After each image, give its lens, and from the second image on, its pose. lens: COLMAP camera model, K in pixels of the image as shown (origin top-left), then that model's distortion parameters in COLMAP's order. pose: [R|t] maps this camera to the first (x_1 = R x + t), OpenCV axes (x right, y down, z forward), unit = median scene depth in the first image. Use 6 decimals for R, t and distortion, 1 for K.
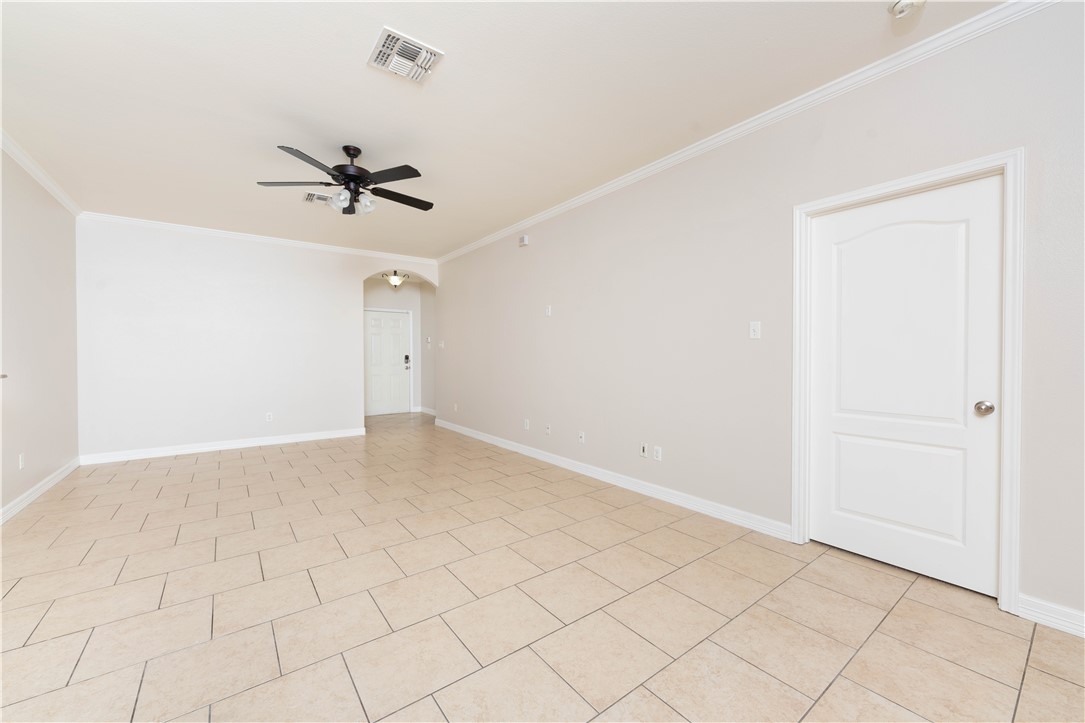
lens RADIAL K [[409.4, 0, 546.6], [0, 409.4, 355.7], [0, 0, 1]] dist [-0.001284, -0.000015]
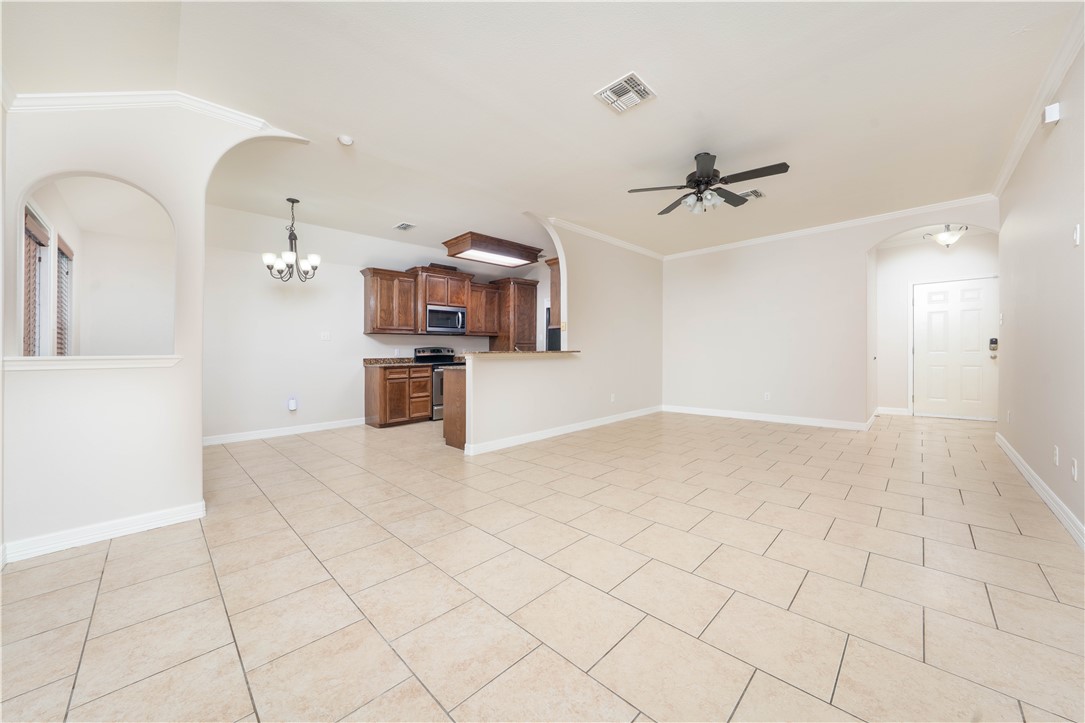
lens RADIAL K [[397.8, 0, 541.7], [0, 397.8, 354.1], [0, 0, 1]] dist [-0.009007, 0.000063]
pose [[0.158238, 0.003848, -0.987394, 0.550273], [0.010880, 0.999925, 0.005640, 0.036267], [0.987341, -0.011635, 0.158184, 0.389052]]
